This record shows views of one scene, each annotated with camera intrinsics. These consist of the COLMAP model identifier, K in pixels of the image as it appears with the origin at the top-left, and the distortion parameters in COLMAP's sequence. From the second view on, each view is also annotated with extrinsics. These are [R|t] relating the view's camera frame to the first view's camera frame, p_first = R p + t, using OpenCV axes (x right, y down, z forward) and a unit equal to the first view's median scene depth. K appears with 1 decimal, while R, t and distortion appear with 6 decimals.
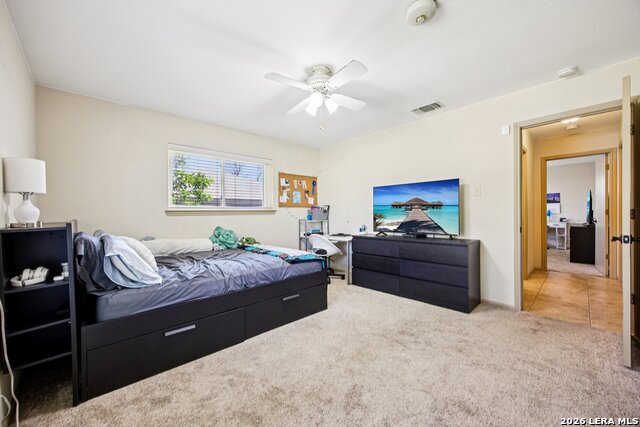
lens RADIAL K [[246.7, 0, 318.9], [0, 246.7, 212.5], [0, 0, 1]] dist [0.000326, 0.000303]
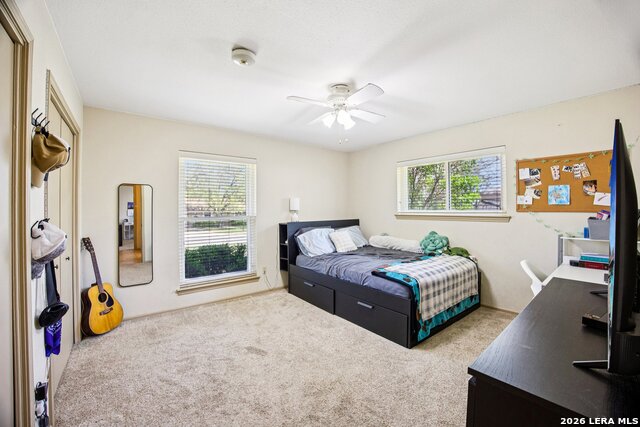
lens RADIAL K [[246.7, 0, 318.9], [0, 246.7, 212.5], [0, 0, 1]] dist [0.000326, 0.000303]
pose [[-0.041295, 0.029270, -0.998718, 0.533240], [0.014984, 0.999477, 0.028673, -0.047584], [0.999035, -0.013780, -0.041712, 0.484279]]
